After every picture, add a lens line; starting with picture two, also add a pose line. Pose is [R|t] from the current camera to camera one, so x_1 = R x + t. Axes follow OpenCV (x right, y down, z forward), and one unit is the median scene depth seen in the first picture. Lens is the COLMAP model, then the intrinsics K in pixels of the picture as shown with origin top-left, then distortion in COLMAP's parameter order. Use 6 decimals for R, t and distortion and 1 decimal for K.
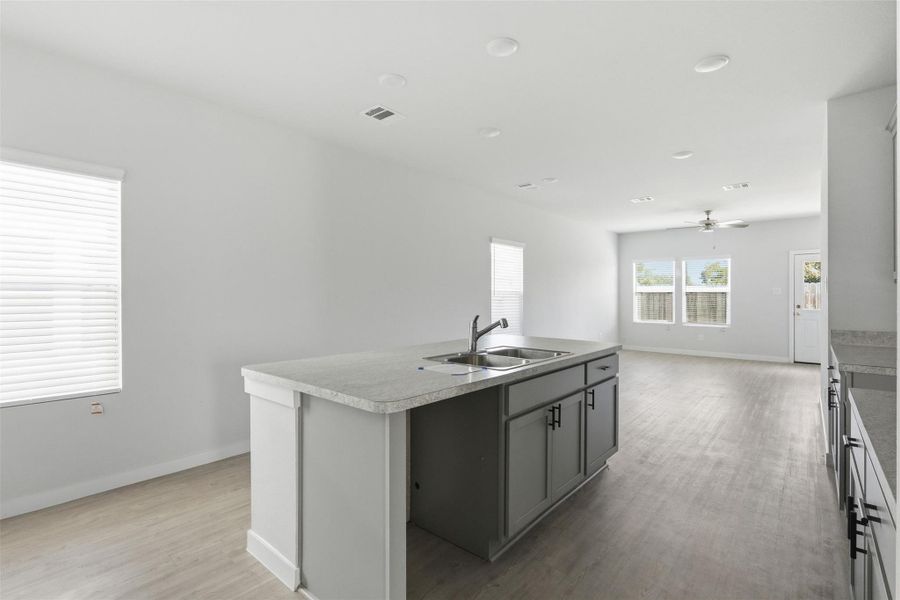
lens RADIAL K [[422.6, 0, 446.5], [0, 422.6, 297.5], [0, 0, 1]] dist [-0.002497, 0.000266]
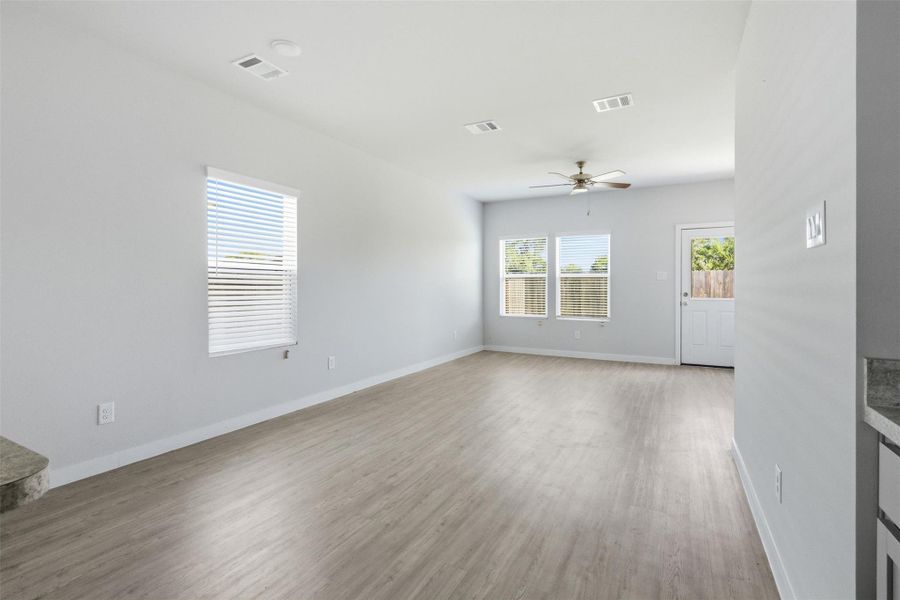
lens RADIAL K [[422.6, 0, 453.6], [0, 422.6, 293.1], [0, 0, 1]] dist [-0.002497, 0.000266]
pose [[0.976389, -0.001784, 0.216013, 0.228019], [-0.000030, 0.999965, 0.008395, 0.012009], [-0.216020, -0.008203, 0.976354, 0.308557]]
